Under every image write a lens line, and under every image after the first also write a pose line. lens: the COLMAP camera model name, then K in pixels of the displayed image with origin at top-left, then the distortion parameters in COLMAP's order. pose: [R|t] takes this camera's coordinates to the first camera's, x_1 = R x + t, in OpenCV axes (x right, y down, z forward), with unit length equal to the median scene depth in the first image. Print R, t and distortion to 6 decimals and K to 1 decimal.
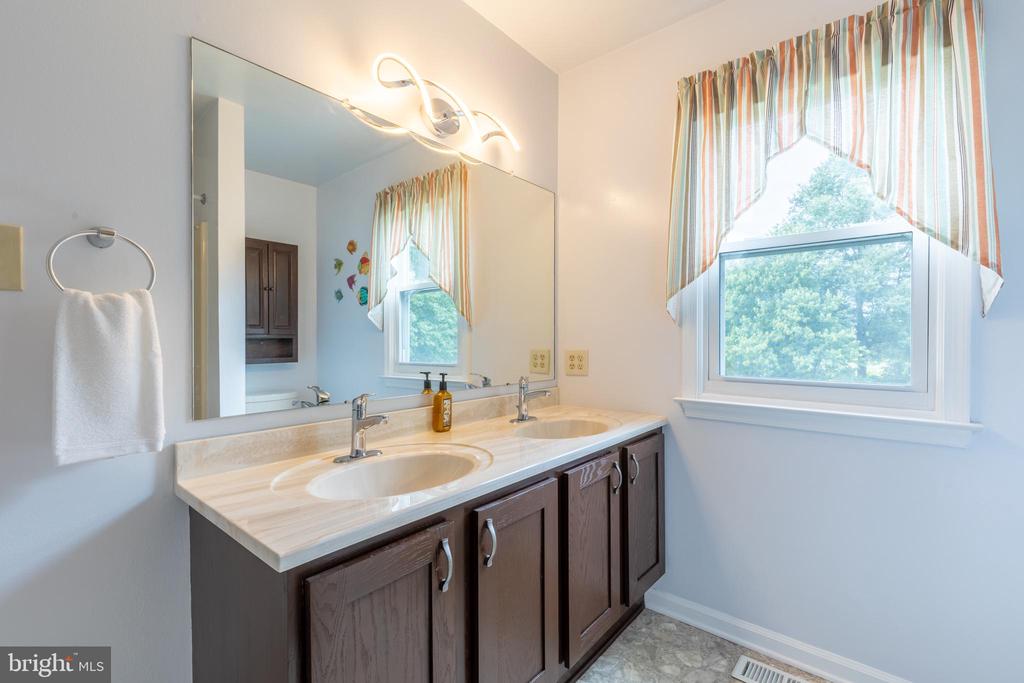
lens RADIAL K [[457.0, 0, 516.6], [0, 457.0, 341.6], [0, 0, 1]] dist [0.003362, 0.000040]
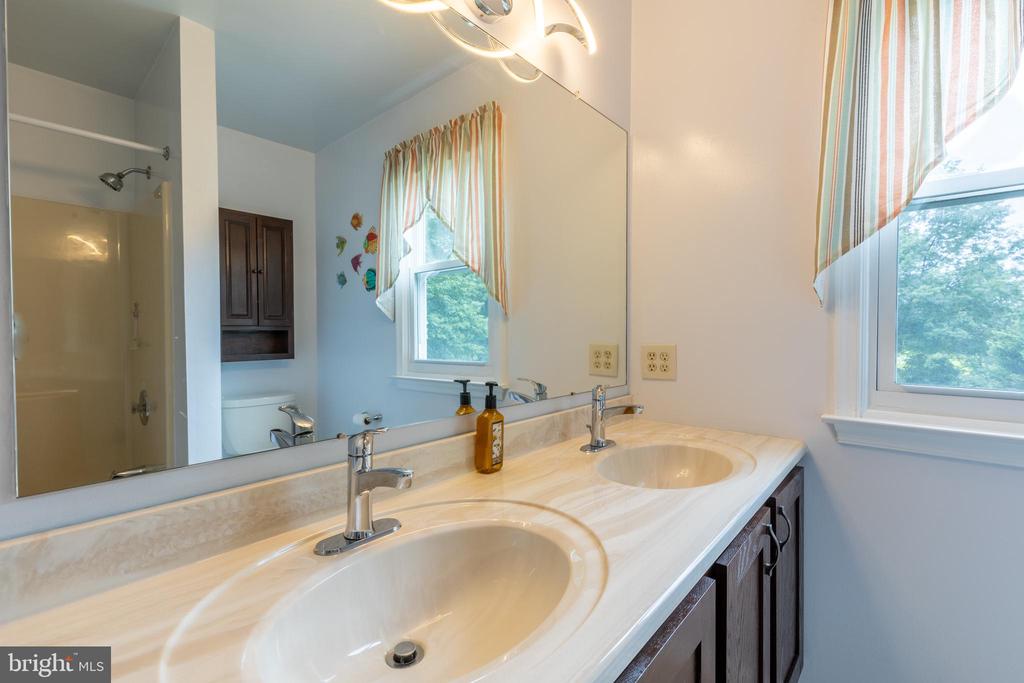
lens RADIAL K [[457.0, 0, 516.6], [0, 457.0, 341.6], [0, 0, 1]] dist [0.003362, 0.000040]
pose [[0.999843, -0.001766, -0.017628, -0.070869], [0.002055, 0.999864, 0.016393, 0.000030], [0.017597, -0.016426, 0.999710, 0.221157]]
